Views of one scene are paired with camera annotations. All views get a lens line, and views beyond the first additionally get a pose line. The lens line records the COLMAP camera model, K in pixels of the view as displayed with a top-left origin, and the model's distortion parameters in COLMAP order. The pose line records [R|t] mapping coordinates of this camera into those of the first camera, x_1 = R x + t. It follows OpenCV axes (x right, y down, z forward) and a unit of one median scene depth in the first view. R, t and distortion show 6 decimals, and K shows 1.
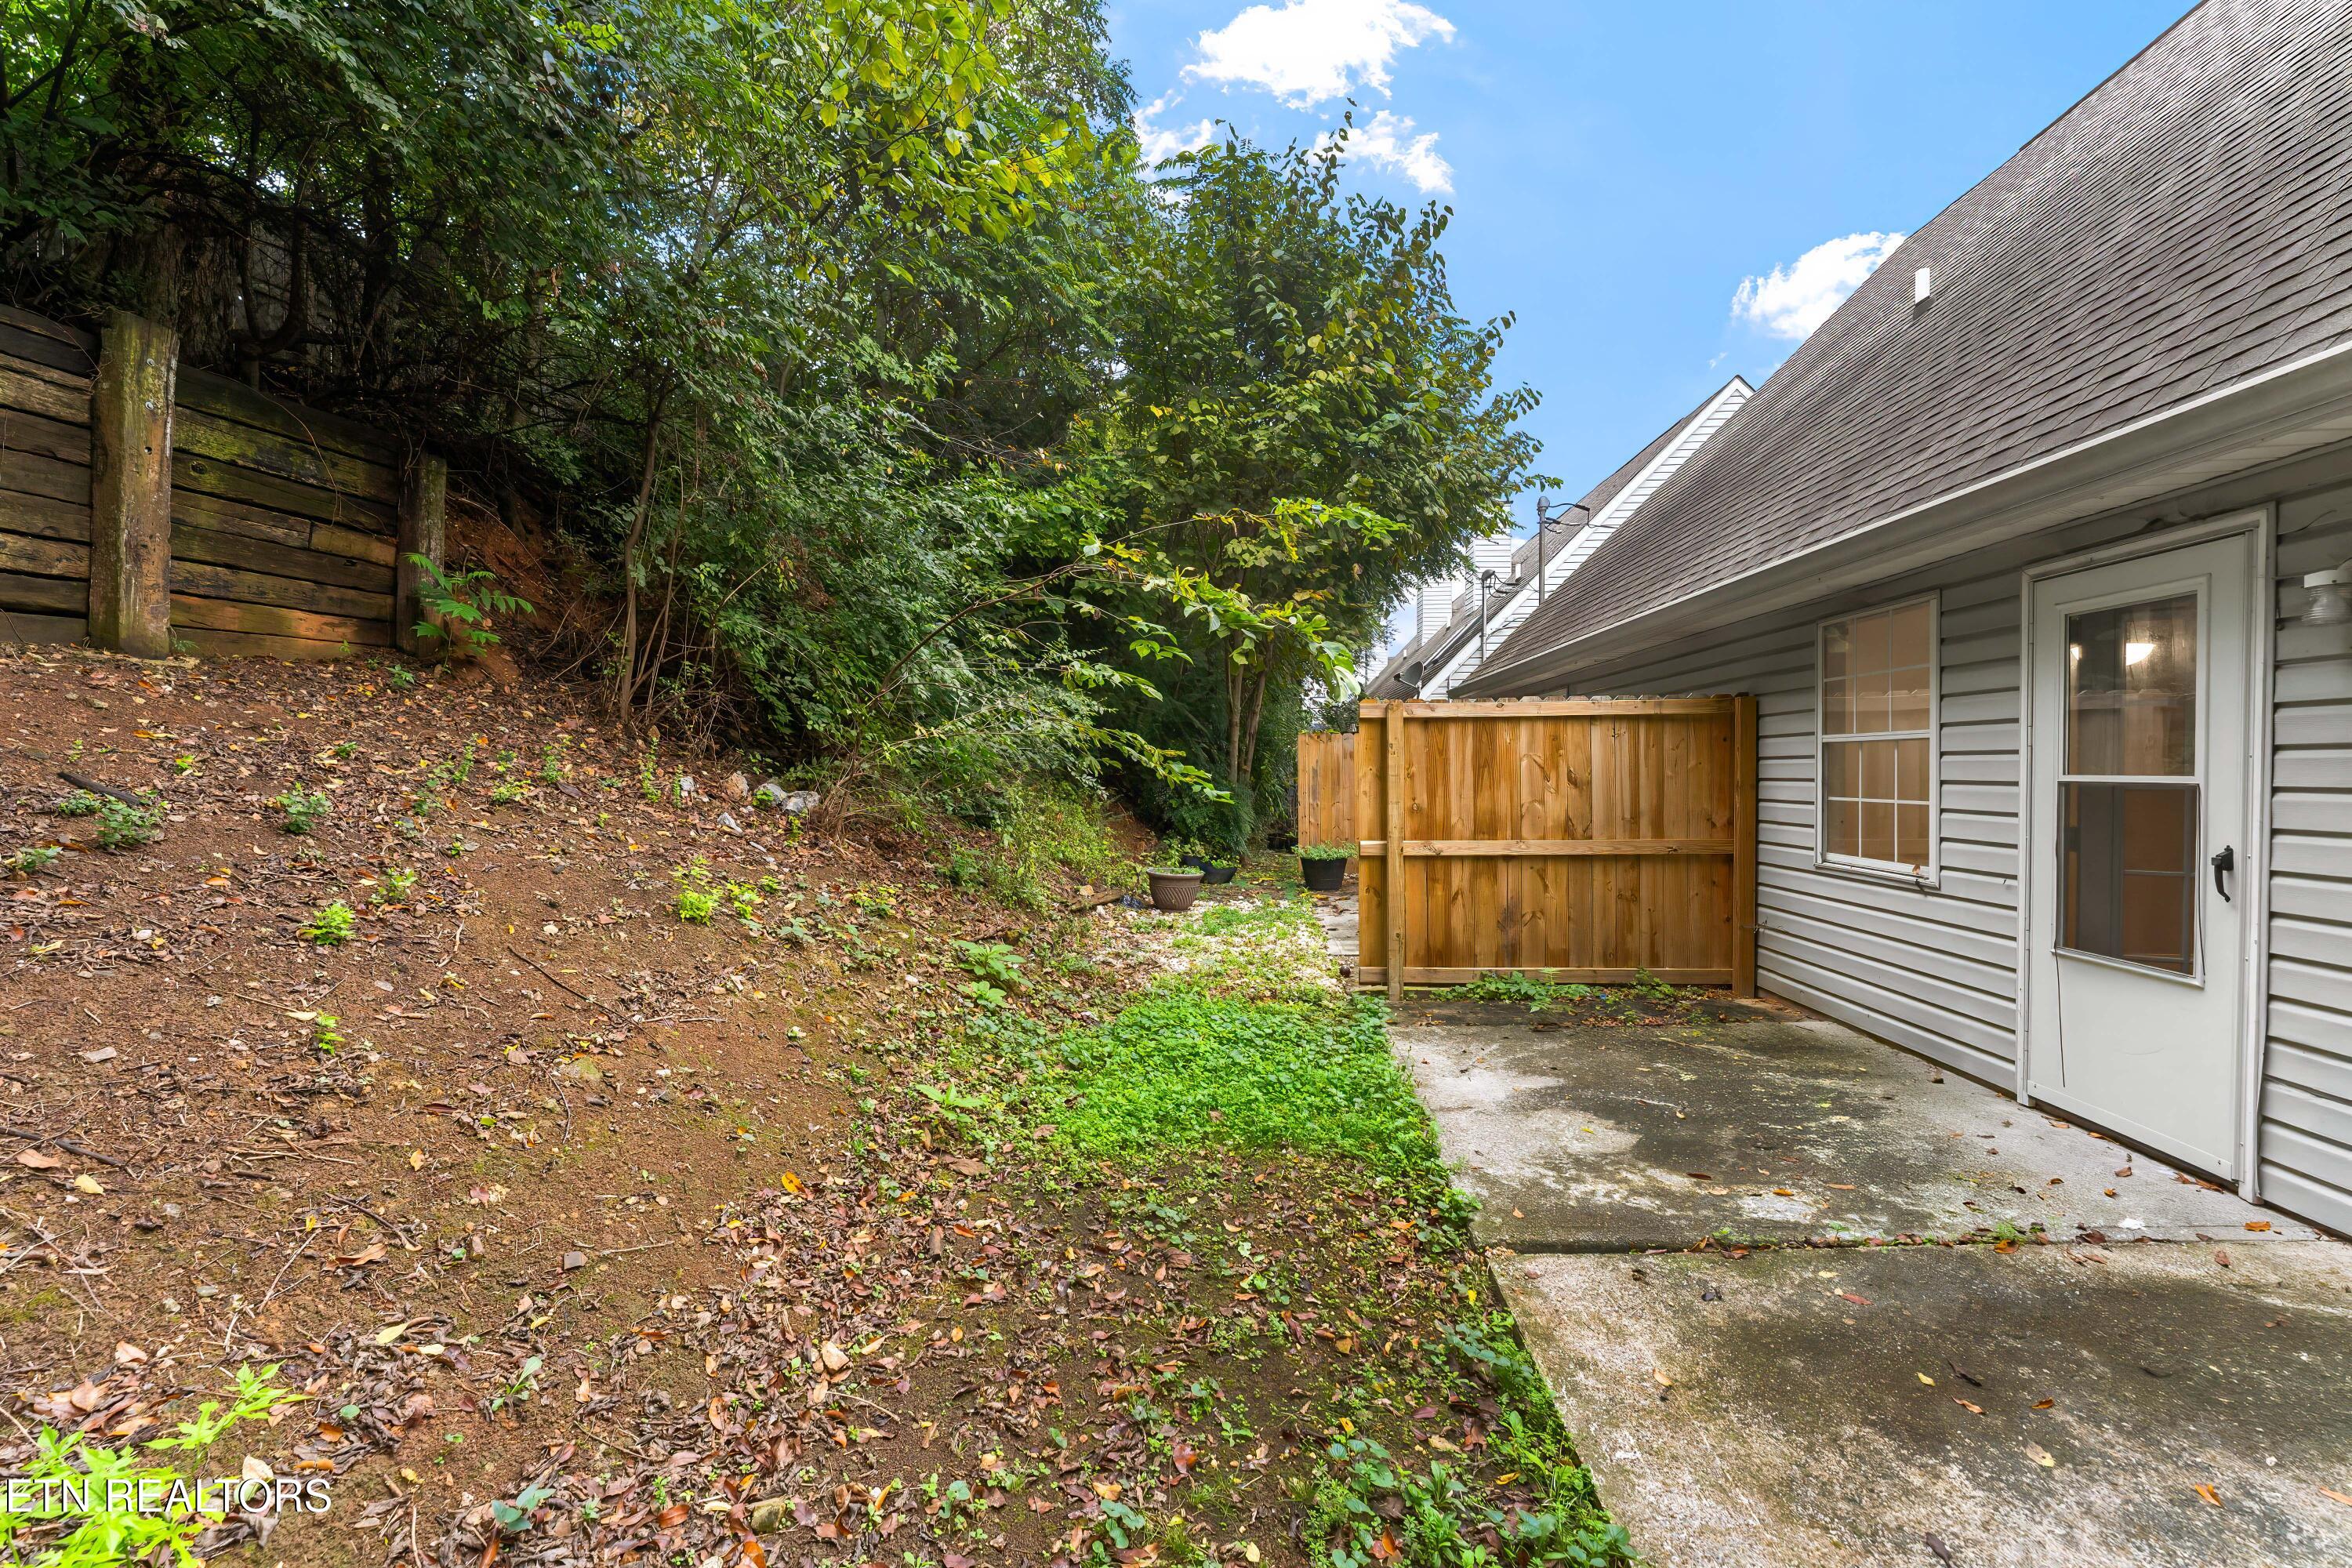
lens RADIAL K [[942.9, 0, 1183.0], [0, 942.9, 779.0], [0, 0, 1]] dist [-0.002079, -0.000203]
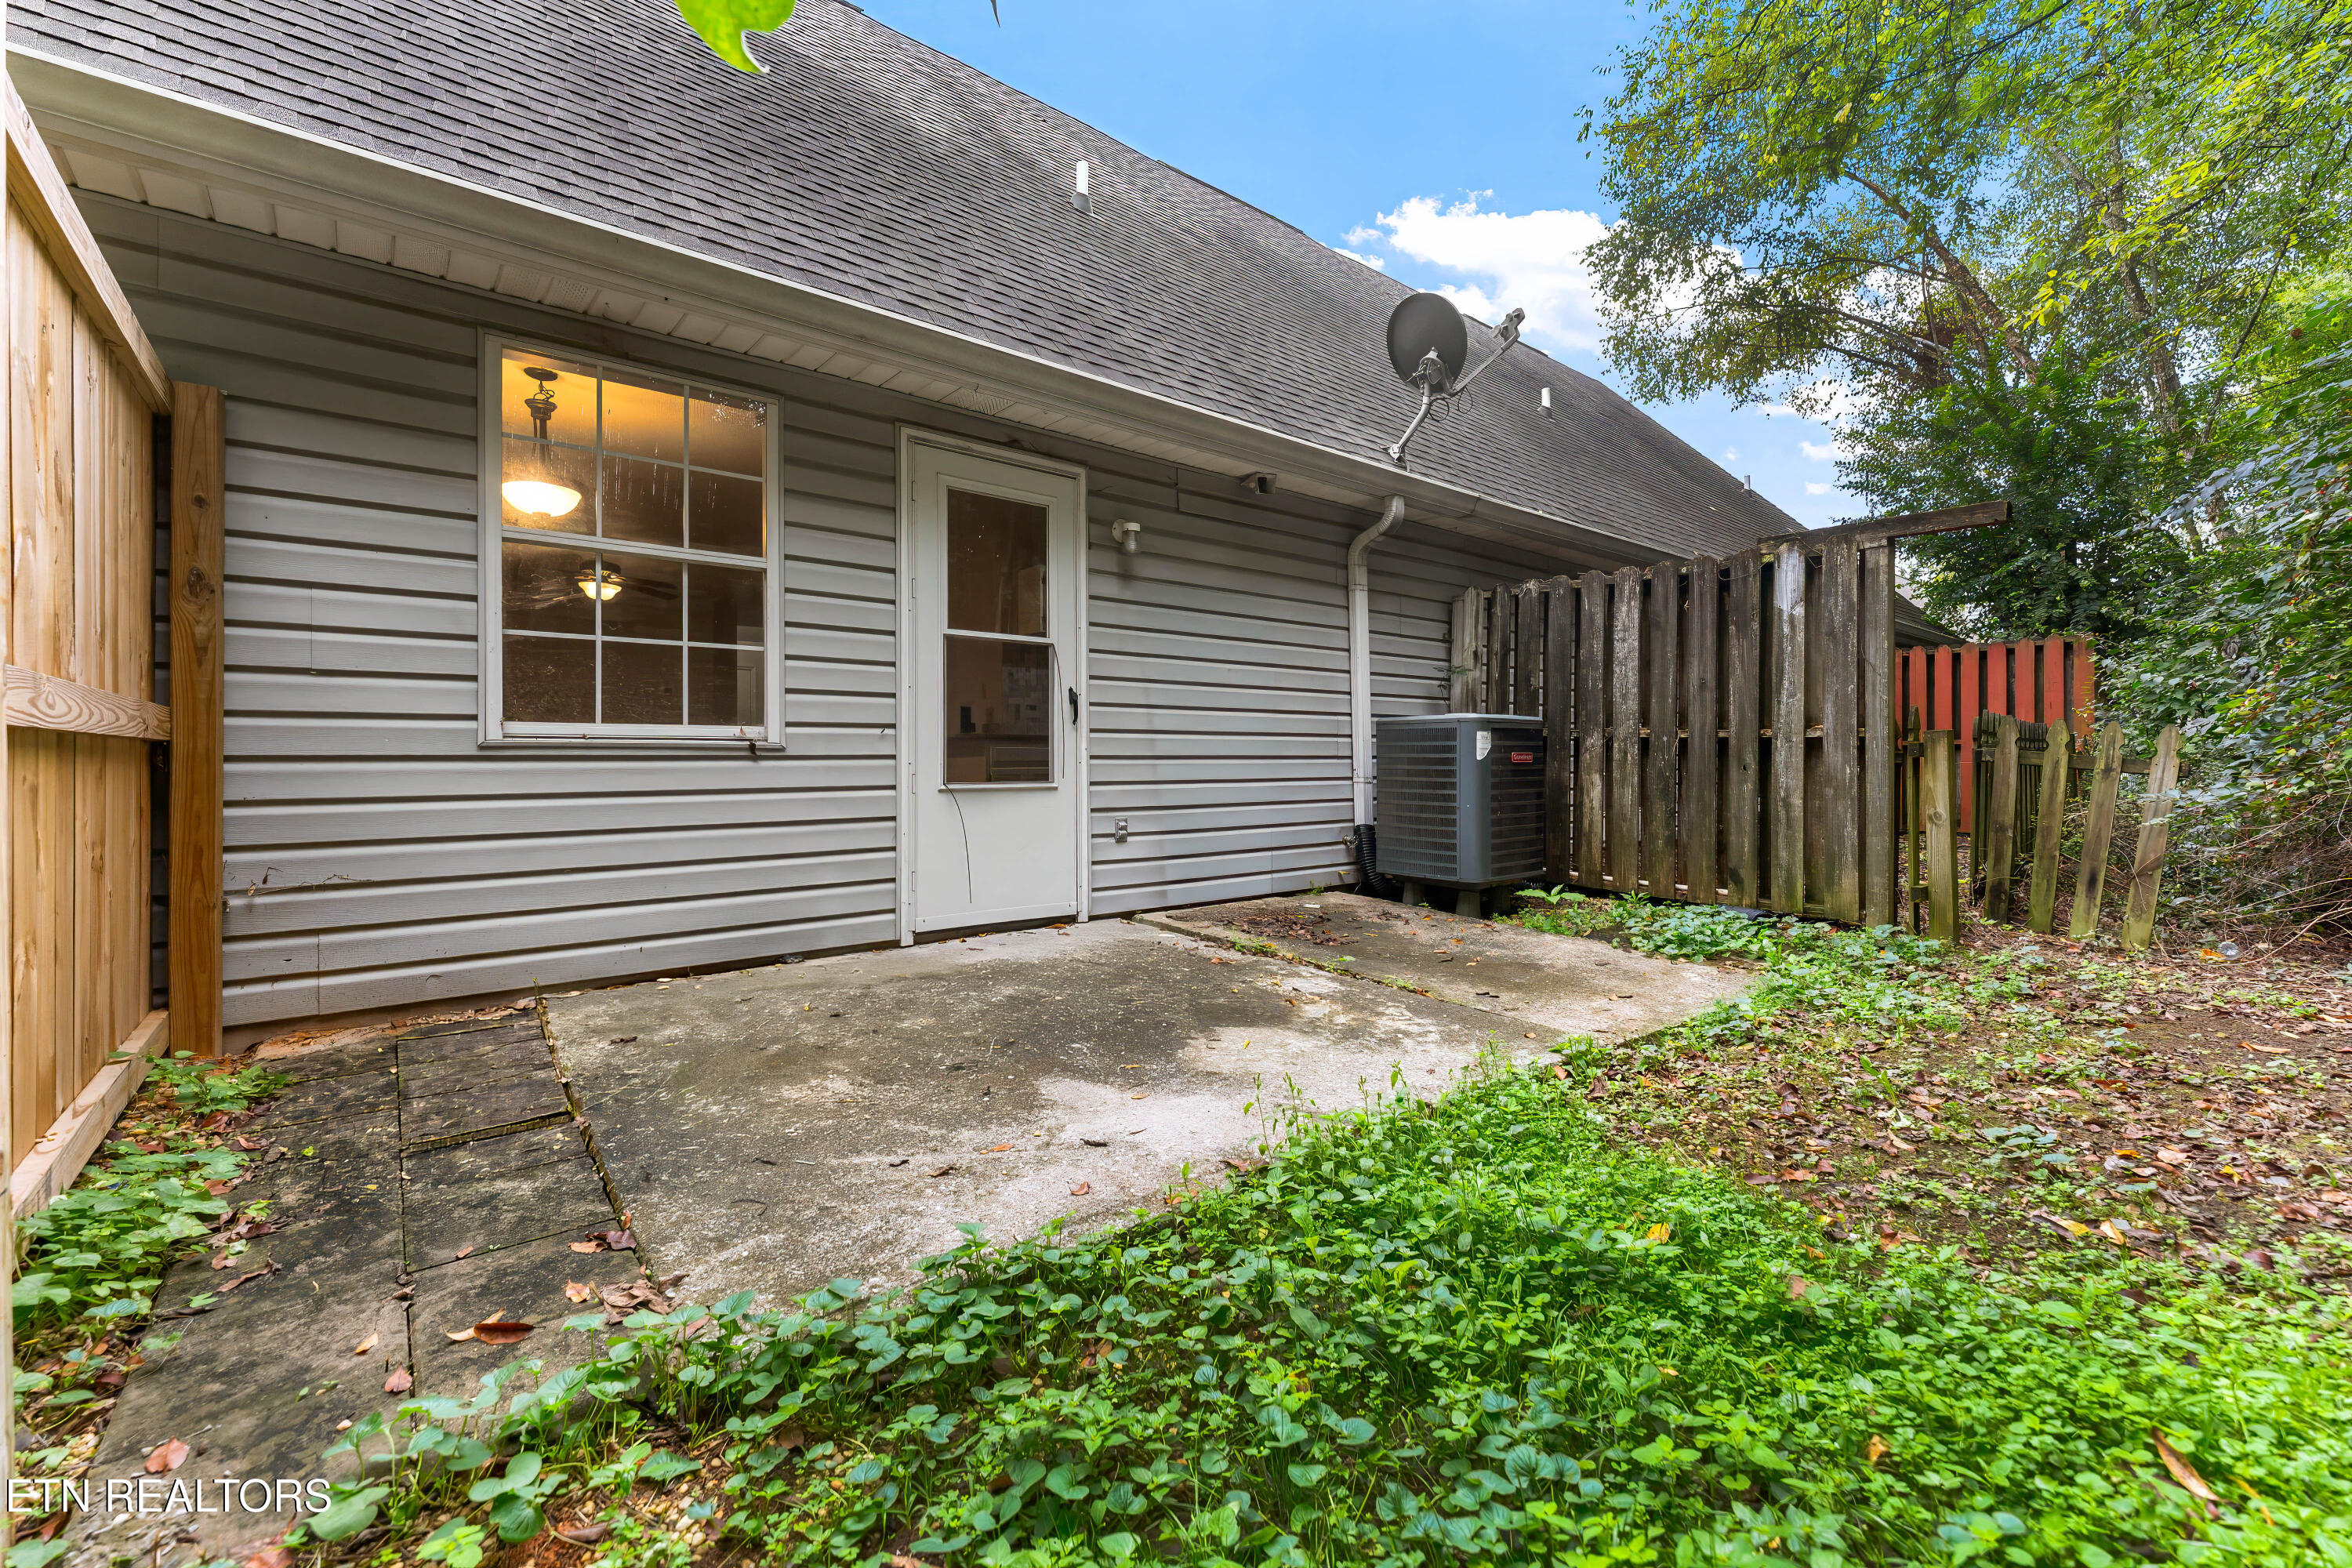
lens RADIAL K [[942.9, 0, 1182.4], [0, 942.9, 768.5], [0, 0, 1]] dist [-0.002079, -0.000203]
pose [[-0.682366, 0.005161, 0.730992, -0.067318], [0.016008, 0.999841, 0.007885, 0.148646], [-0.730835, 0.017082, -0.682340, 1.480071]]
